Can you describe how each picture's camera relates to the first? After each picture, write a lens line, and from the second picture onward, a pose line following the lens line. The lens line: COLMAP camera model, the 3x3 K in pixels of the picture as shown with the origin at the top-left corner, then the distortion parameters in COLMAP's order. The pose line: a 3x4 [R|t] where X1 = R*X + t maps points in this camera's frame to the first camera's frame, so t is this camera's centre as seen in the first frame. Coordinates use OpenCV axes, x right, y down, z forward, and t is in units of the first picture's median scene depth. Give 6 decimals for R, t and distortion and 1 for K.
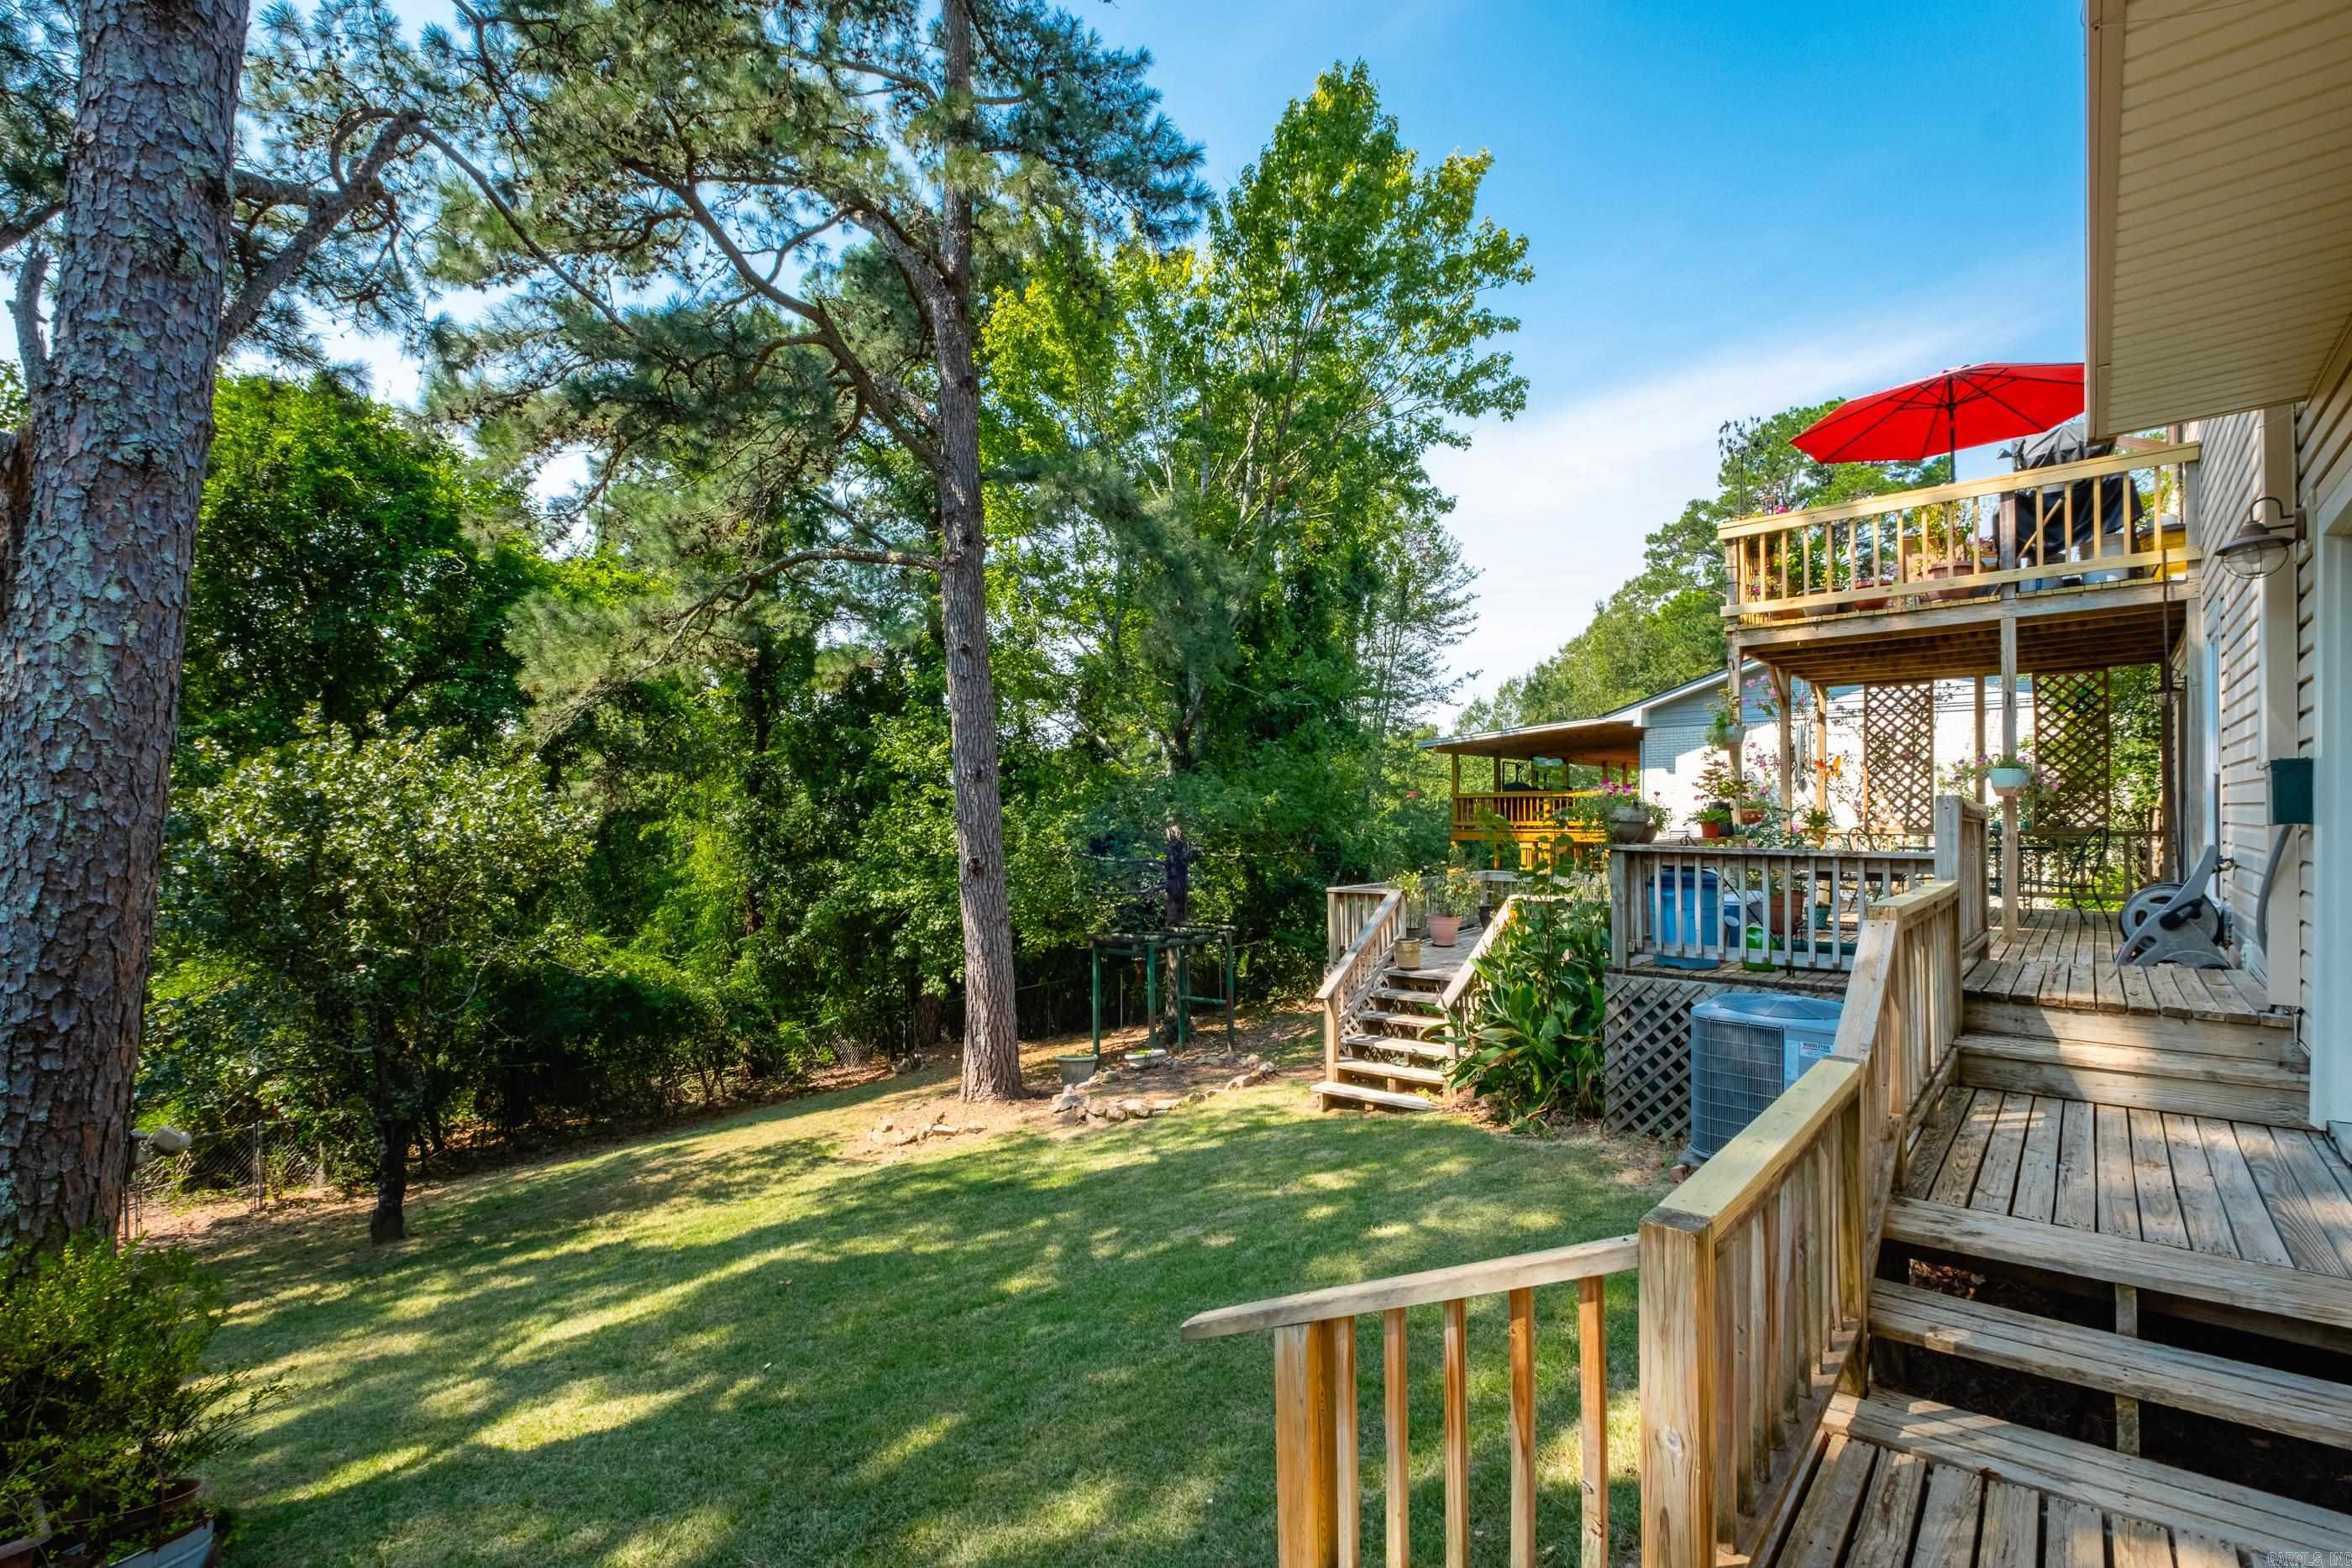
lens RADIAL K [[1026.0, 0, 1198.0], [0, 1026.0, 800.6], [0, 0, 1]] dist [0.006197, -0.004848]
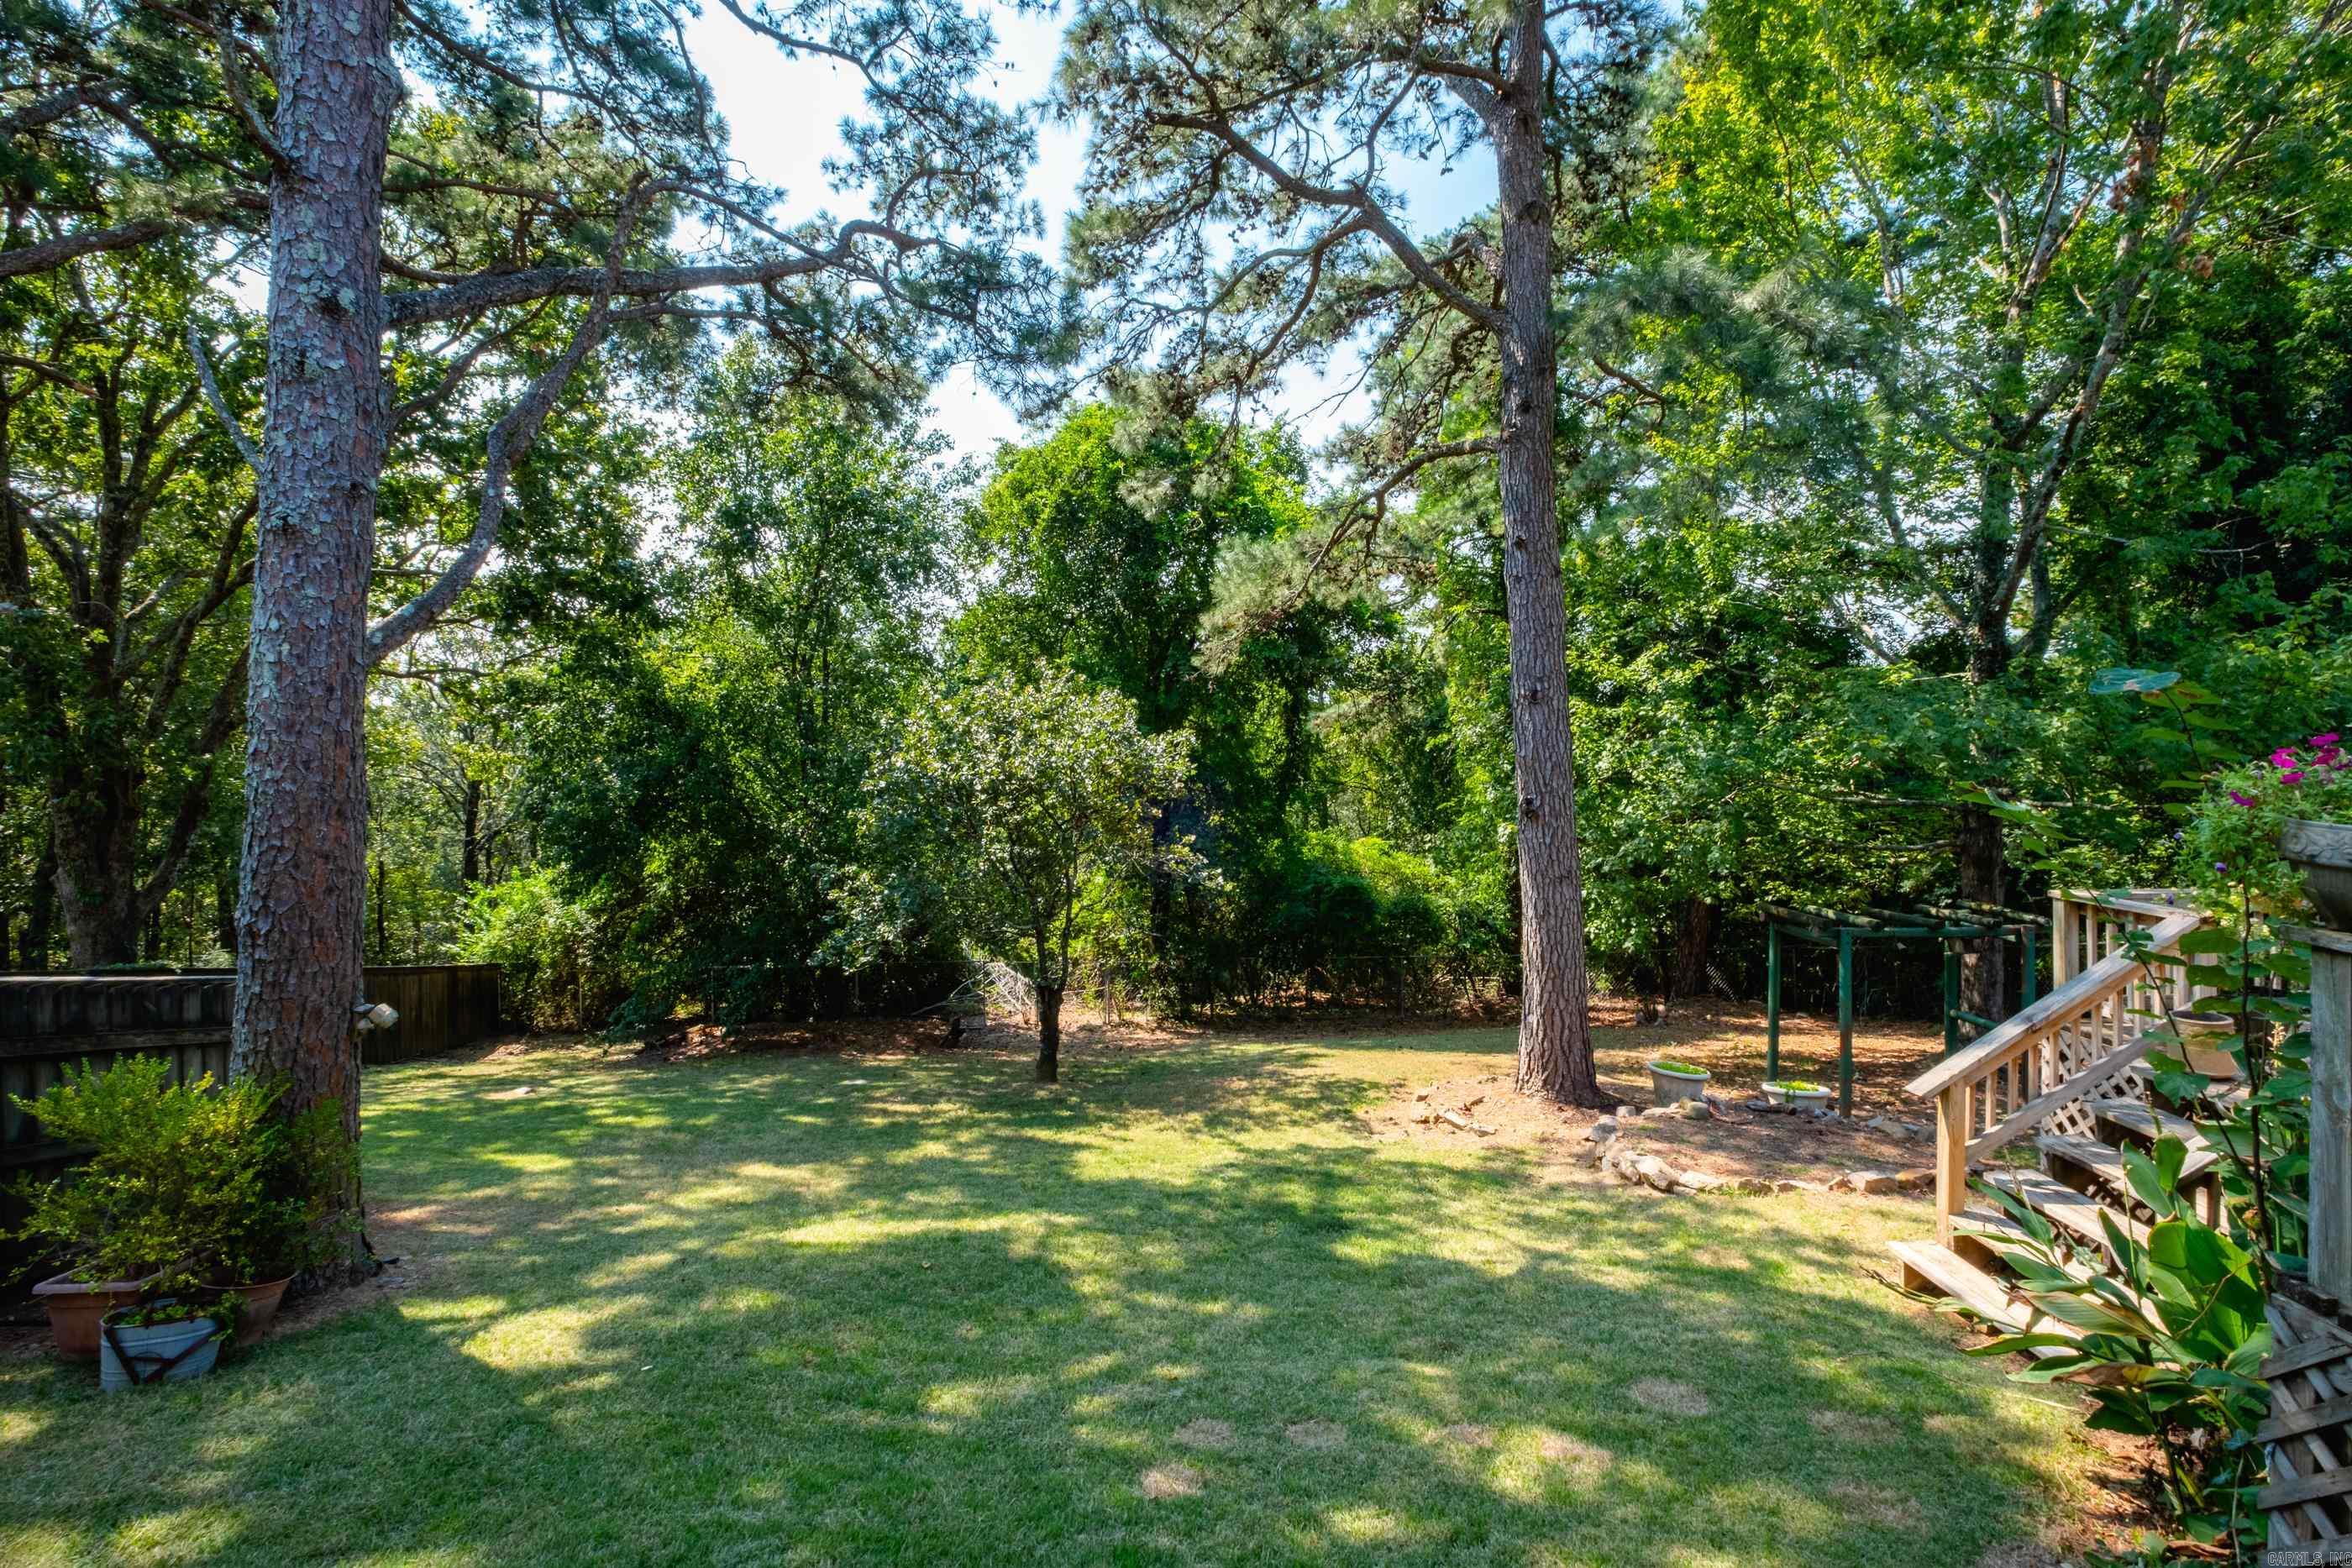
lens RADIAL K [[1026.0, 0, 1134.6], [0, 1026.0, 736.0], [0, 0, 1]] dist [0.006197, -0.004848]
pose [[0.666898, 0.008541, -0.745100, 0.213091], [0.013230, 0.999641, 0.023300, -0.018741], [0.745031, -0.025396, 0.666546, 0.261342]]
